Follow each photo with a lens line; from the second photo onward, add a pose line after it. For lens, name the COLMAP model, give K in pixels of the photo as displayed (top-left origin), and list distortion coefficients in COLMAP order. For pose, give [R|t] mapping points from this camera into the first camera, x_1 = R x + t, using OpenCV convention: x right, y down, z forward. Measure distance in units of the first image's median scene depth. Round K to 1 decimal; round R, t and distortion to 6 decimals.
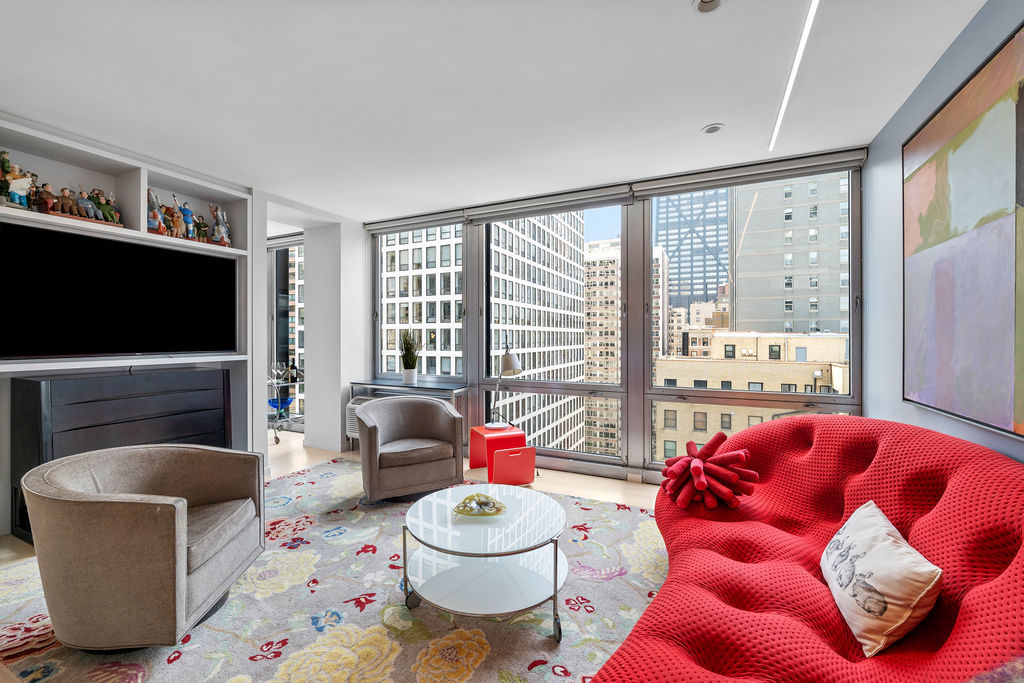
lens RADIAL K [[418.0, 0, 504.5], [0, 418.0, 336.8], [0, 0, 1]] dist [-0.013783, 0.000838]
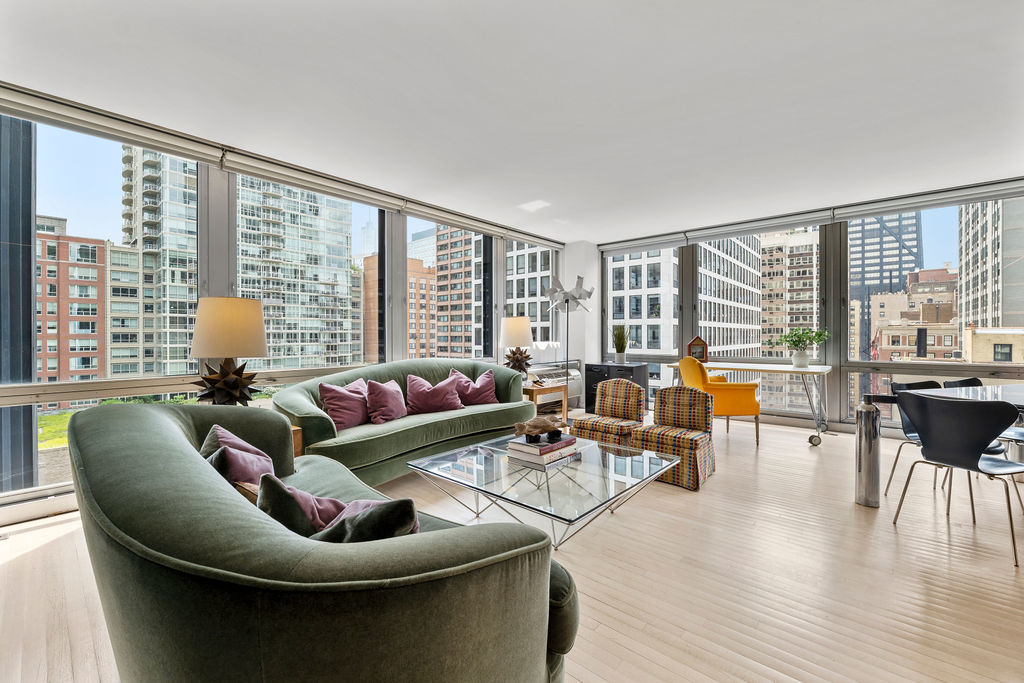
lens RADIAL K [[418.0, 0, 510.9], [0, 418.0, 337.2], [0, 0, 1]] dist [-0.013783, 0.000838]
pose [[0.962191, 0.001853, -0.272368, -0.147421], [-0.000288, 0.999983, 0.005784, 0.002721], [0.272374, -0.005487, 0.962176, 0.017427]]
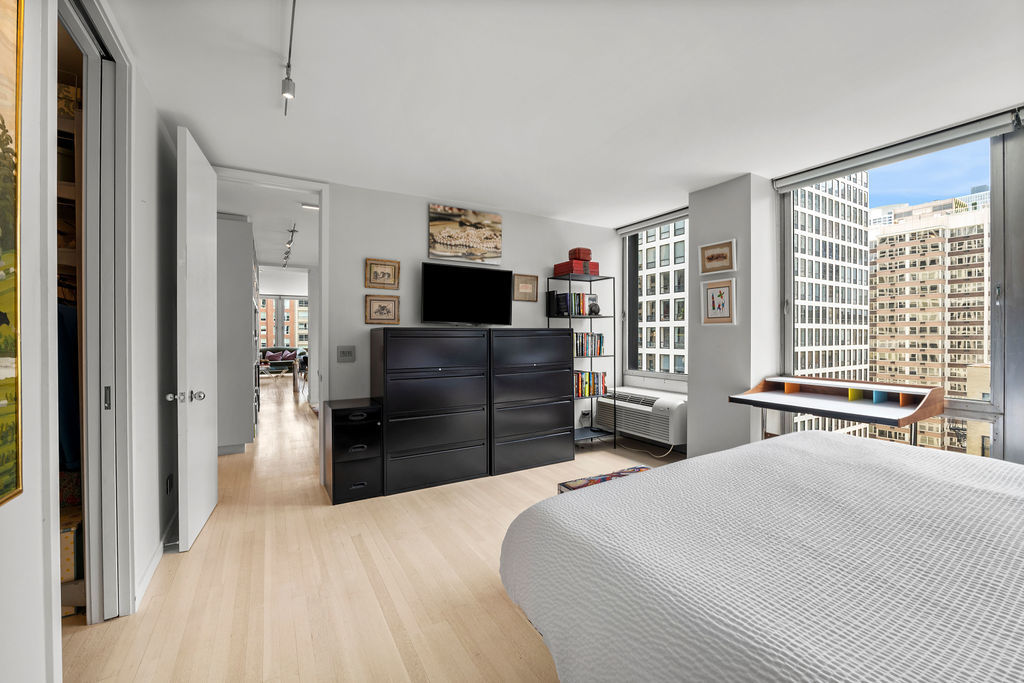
lens RADIAL K [[418.0, 0, 506.1], [0, 418.0, 335.3], [0, 0, 1]] dist [-0.013783, 0.000838]
pose [[0.825591, 0.000717, -0.564269, 0.146470], [0.000436, 0.999998, 0.001908, -0.002014], [0.564269, -0.001822, 0.825589, -0.075065]]
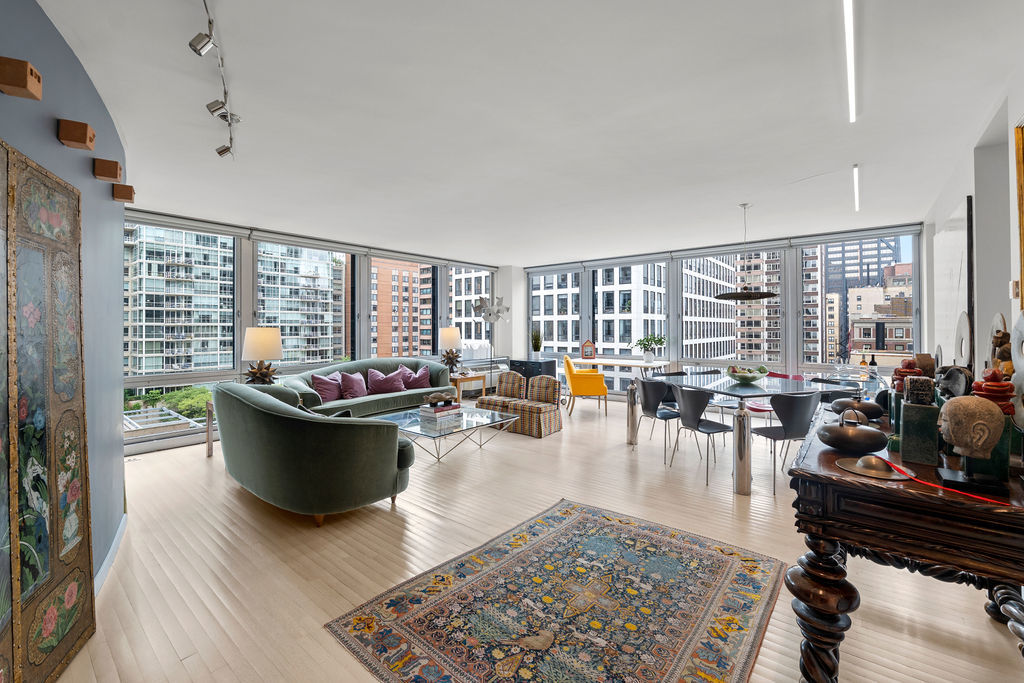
lens RADIAL K [[418.0, 0, 510.8], [0, 418.0, 325.1], [0, 0, 1]] dist [-0.013783, 0.000838]
pose [[0.971944, -0.002115, -0.235205, -0.121140], [0.000933, 0.999986, -0.005135, -0.001447], [0.235212, 0.004772, 0.971932, -0.017176]]
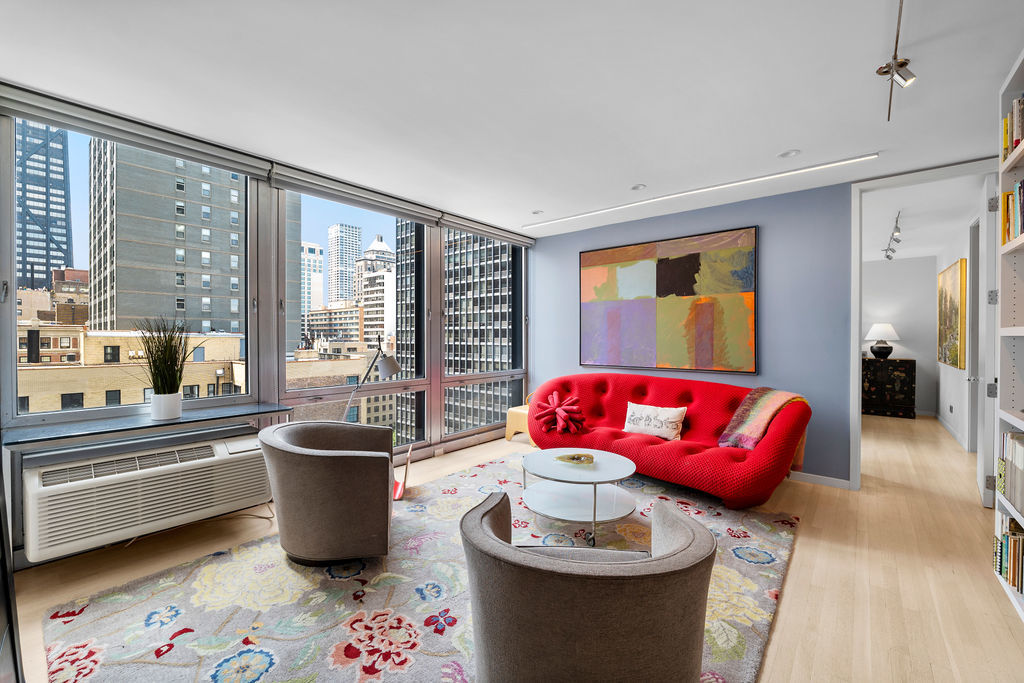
lens RADIAL K [[418.0, 0, 512.5], [0, 418.0, 338.8], [0, 0, 1]] dist [-0.013783, 0.000838]
pose [[0.245438, -0.004274, 0.969403, -0.061420], [-0.001491, 0.999987, 0.004786, -0.000083], [-0.969411, -0.002620, 0.245428, 0.036606]]
